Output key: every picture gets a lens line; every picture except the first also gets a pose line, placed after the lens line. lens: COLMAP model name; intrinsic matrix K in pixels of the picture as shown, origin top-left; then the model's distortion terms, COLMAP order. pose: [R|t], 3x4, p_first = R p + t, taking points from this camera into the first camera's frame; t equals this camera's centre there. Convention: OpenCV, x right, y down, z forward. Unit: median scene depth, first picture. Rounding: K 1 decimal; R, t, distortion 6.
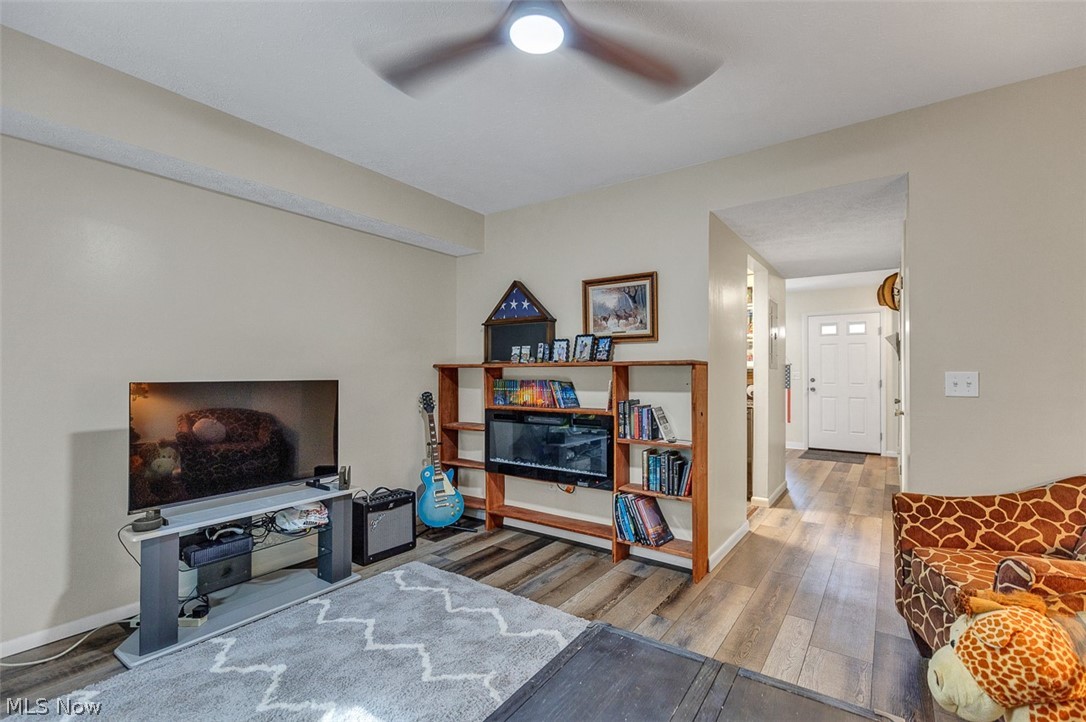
lens RADIAL K [[498.1, 0, 543.3], [0, 498.1, 363.1], [0, 0, 1]] dist [0.003047, 0.000375]
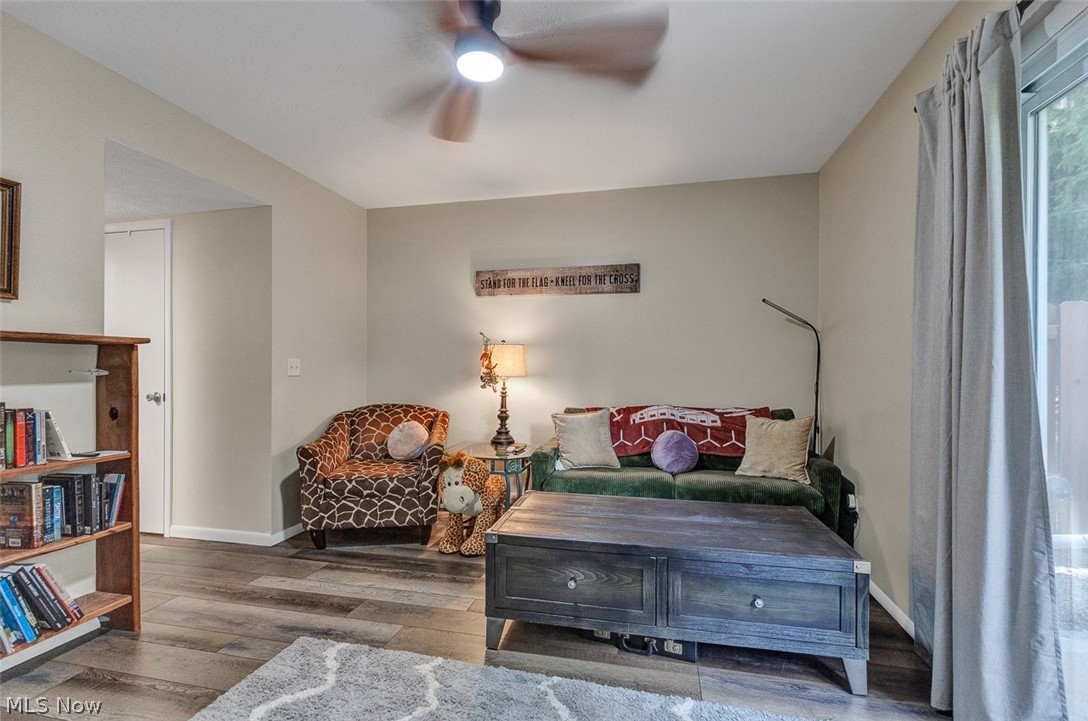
lens RADIAL K [[499.0, 0, 543.4], [0, 499.0, 369.3], [0, 0, 1]] dist [0.003047, 0.000375]
pose [[-0.380063, -0.003259, 0.924955, -0.588950], [-0.016532, 0.999858, -0.003269, 0.031413], [-0.924813, -0.016534, -0.380062, 0.668787]]
